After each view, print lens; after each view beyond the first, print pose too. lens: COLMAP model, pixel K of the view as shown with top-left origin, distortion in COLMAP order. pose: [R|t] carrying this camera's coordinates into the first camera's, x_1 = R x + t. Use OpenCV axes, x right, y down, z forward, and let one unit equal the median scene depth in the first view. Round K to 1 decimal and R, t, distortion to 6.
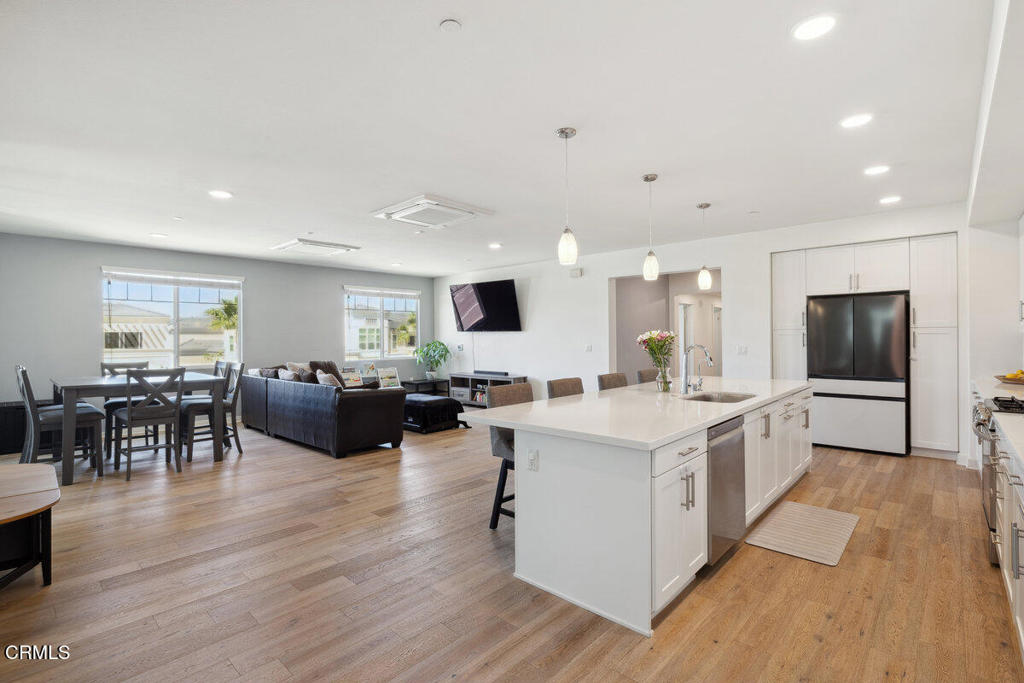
lens RADIAL K [[466.2, 0, 508.9], [0, 466.2, 341.7], [0, 0, 1]] dist [-0.001822, 0.001202]
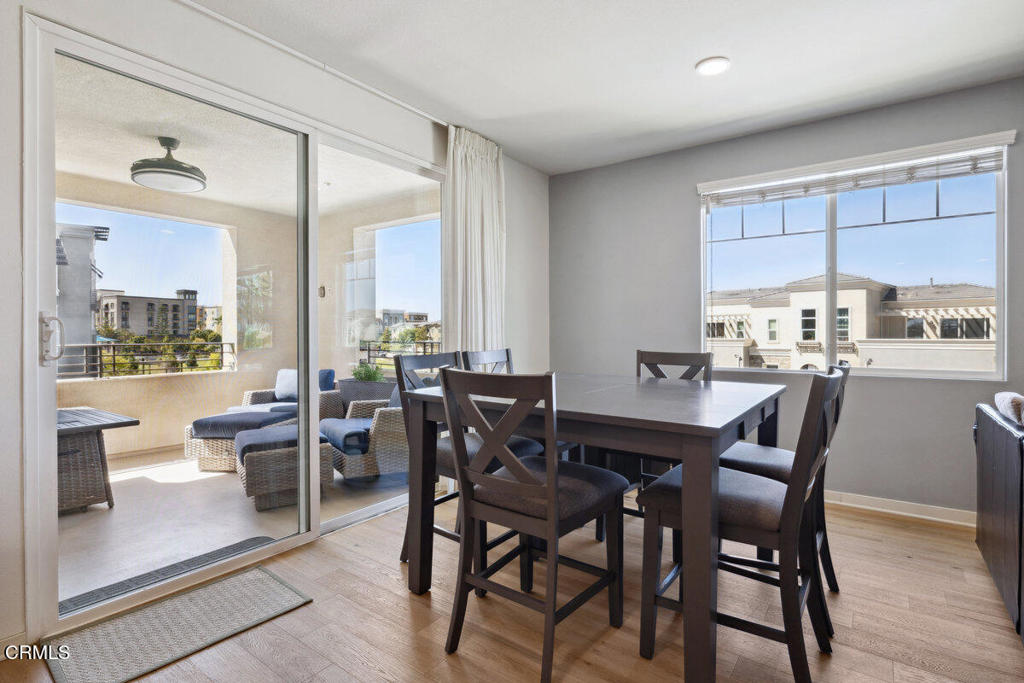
lens RADIAL K [[509.2, 0, 509.3], [0, 509.2, 335.1], [0, 0, 1]] dist [-0.006542, -0.000324]
pose [[0.110162, 0.010079, -0.993863, -0.186913], [-0.004762, 0.999942, 0.009613, 0.013550], [0.993902, 0.003674, 0.110203, 0.475764]]
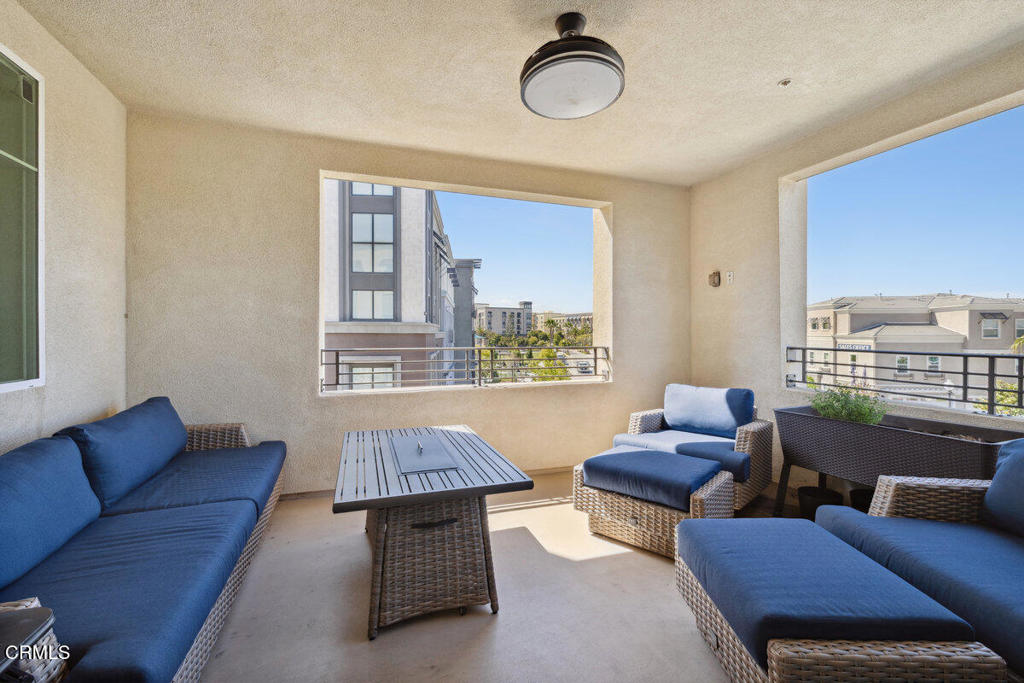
lens RADIAL K [[430.4, 0, 509.2], [0, 430.4, 339.3], [0, 0, 1]] dist [-0.011924, -0.001745]
pose [[-0.472527, 0.018215, -0.881128, -0.429038], [-0.003490, 0.999740, 0.022539, 0.013933], [0.881310, 0.013725, -0.472340, 0.317415]]
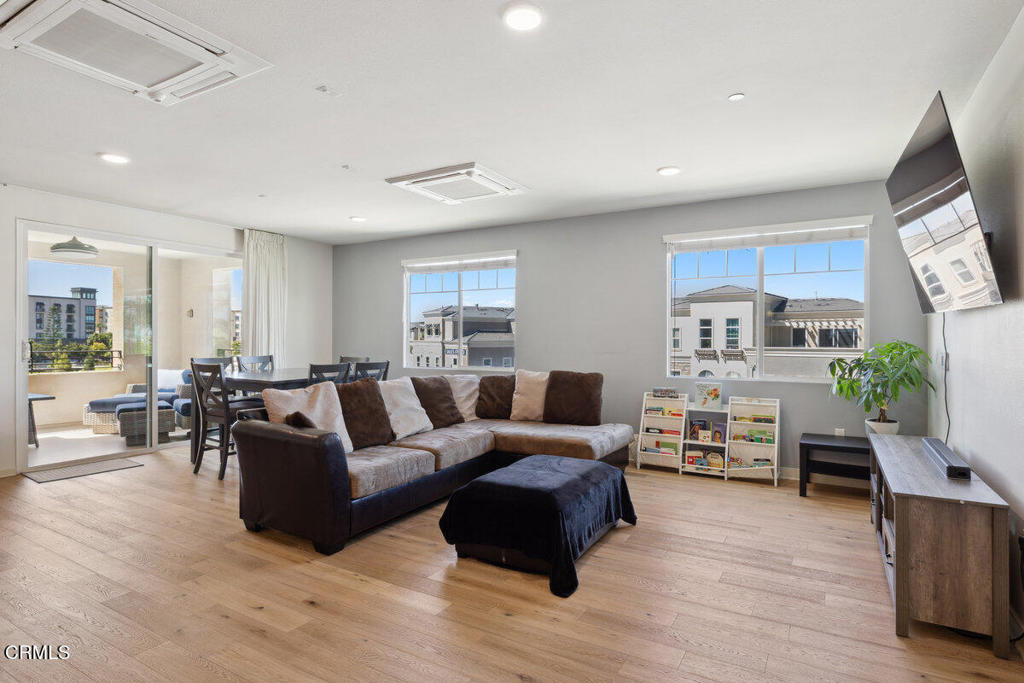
lens RADIAL K [[546.4, 0, 511.5], [0, 546.4, 338.6], [0, 0, 1]] dist [-0.006449, 0.001624]
pose [[0.208962, 0.006871, -0.977900, 0.226920], [-0.010694, 0.999932, 0.004741, -0.002392], [0.977865, 0.009467, 0.209022, 0.675952]]
